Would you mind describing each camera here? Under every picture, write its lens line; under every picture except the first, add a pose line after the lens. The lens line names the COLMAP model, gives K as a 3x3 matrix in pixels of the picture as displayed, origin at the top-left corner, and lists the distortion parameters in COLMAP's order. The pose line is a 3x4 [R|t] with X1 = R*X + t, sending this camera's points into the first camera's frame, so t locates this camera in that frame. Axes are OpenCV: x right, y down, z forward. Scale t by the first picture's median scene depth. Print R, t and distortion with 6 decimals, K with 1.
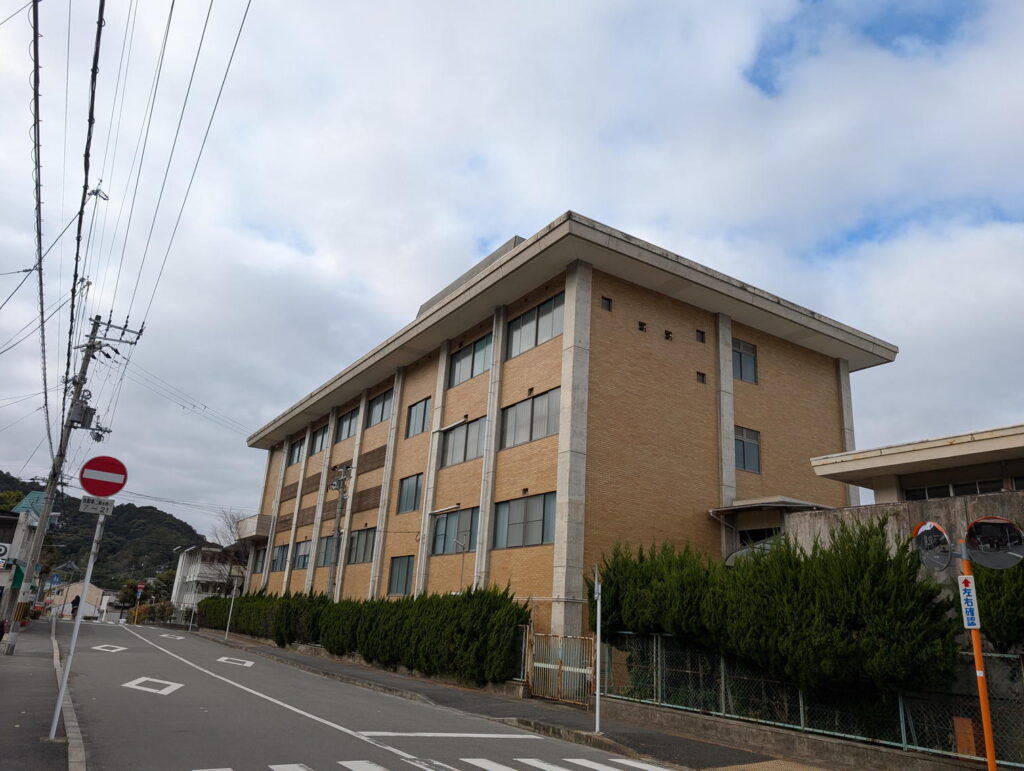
lens RADIAL K [[730.0, 0, 510.0], [0, 730.0, 389.7], [0, 0, 1]] dist [0.005840, -0.005074]
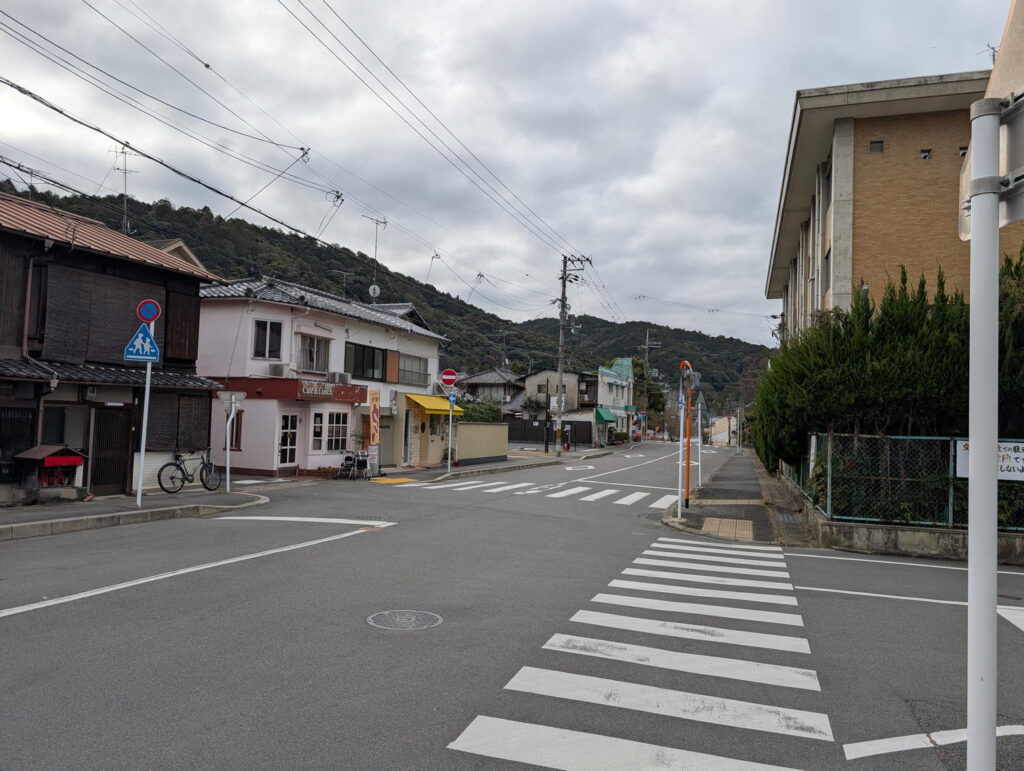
lens RADIAL K [[730.0, 0, 509.4], [0, 730.0, 389.4], [0, 0, 1]] dist [0.005840, -0.005074]
pose [[0.646437, -0.085476, -0.758165, 0.533309], [0.249663, 0.962695, 0.104336, -0.020052], [0.720963, -0.256732, 0.643662, -0.170018]]
